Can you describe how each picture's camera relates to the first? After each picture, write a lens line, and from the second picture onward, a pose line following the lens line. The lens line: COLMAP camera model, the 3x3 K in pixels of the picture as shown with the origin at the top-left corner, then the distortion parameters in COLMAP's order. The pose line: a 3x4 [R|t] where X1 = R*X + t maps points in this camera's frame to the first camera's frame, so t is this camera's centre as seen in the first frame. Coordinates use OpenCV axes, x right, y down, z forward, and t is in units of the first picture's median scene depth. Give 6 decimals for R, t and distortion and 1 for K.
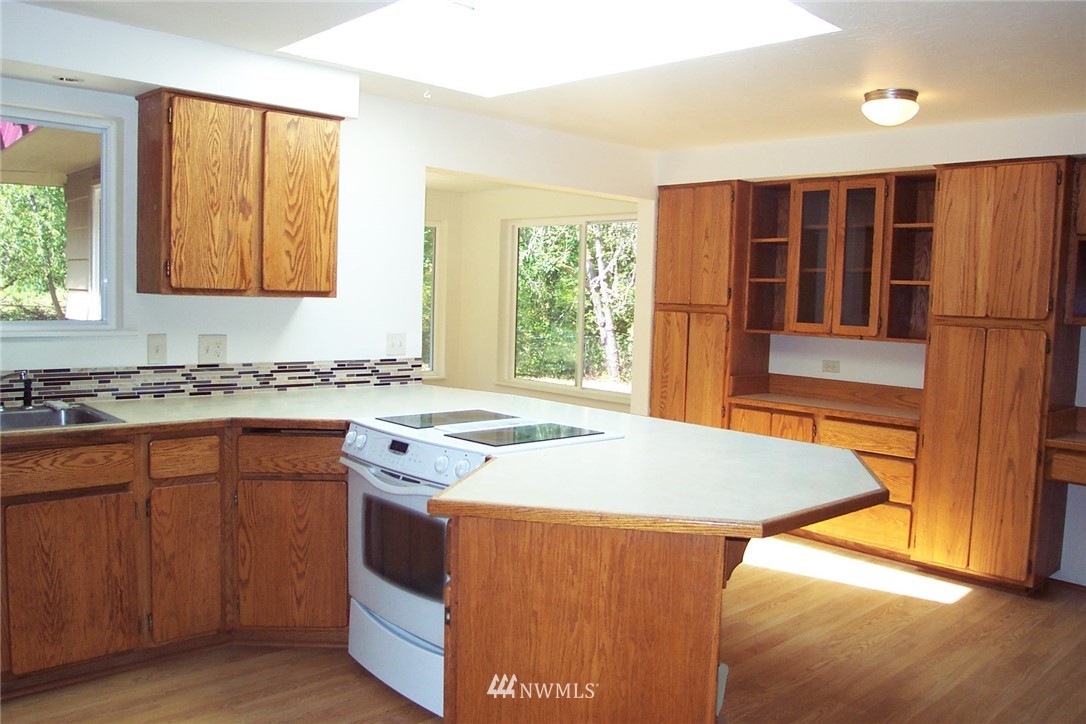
lens RADIAL K [[874.9, 0, 548.0], [0, 874.9, 366.3], [0, 0, 1]] dist [-0.126677, 0.070102]
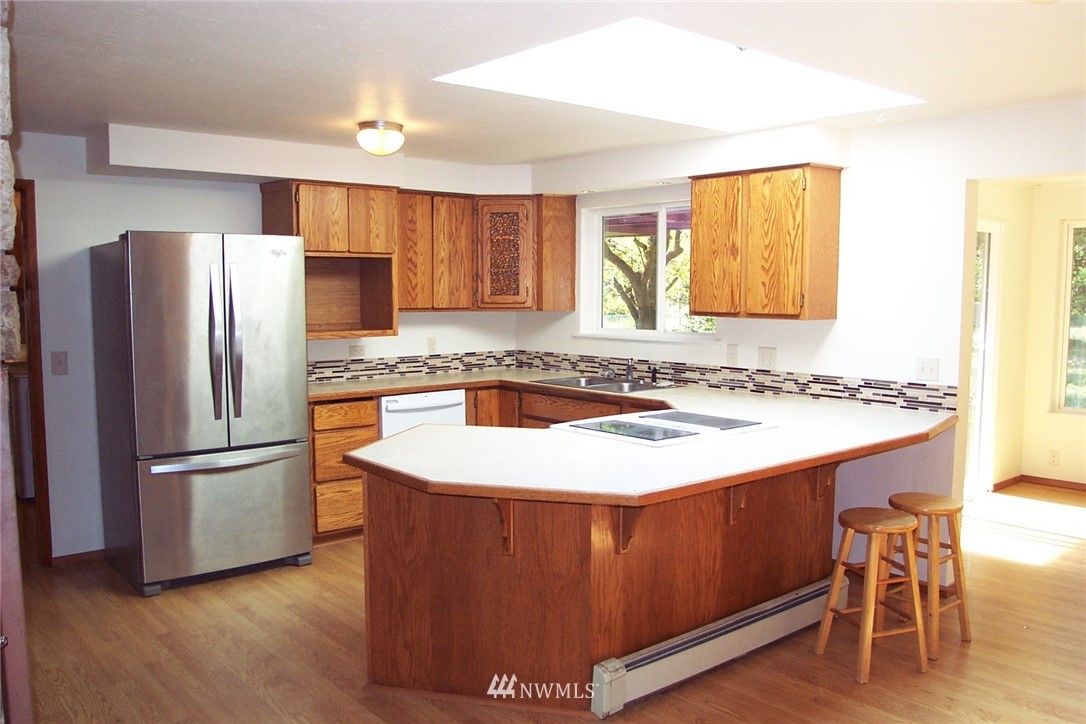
lens RADIAL K [[874.9, 0, 548.0], [0, 874.9, 366.3], [0, 0, 1]] dist [-0.126677, 0.070102]
pose [[-0.045247, 0.052768, -0.997581, 0.963762], [-0.086055, 0.994686, 0.056518, -0.055705], [0.995262, 0.088404, -0.040466, 0.745145]]
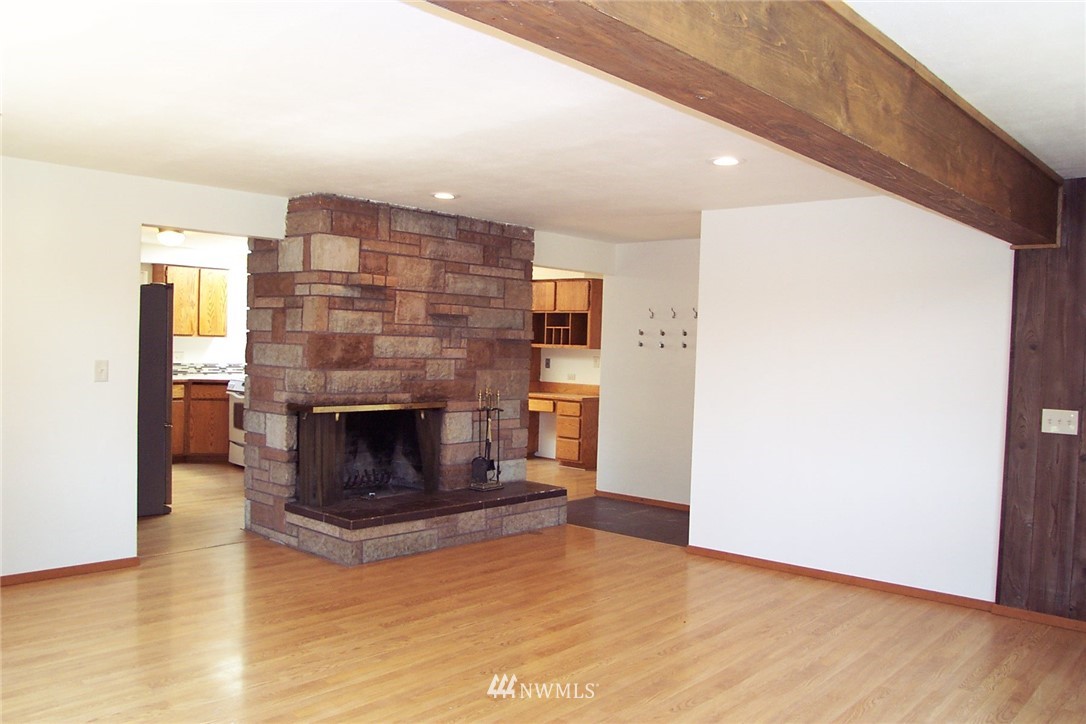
lens RADIAL K [[874.9, 0, 548.0], [0, 874.9, 366.3], [0, 0, 1]] dist [-0.126677, 0.070102]
pose [[0.995869, -0.005858, 0.090615, 0.497606], [0.010382, 0.998718, -0.049541, 0.150203], [-0.090209, 0.050277, 0.994653, -1.712205]]
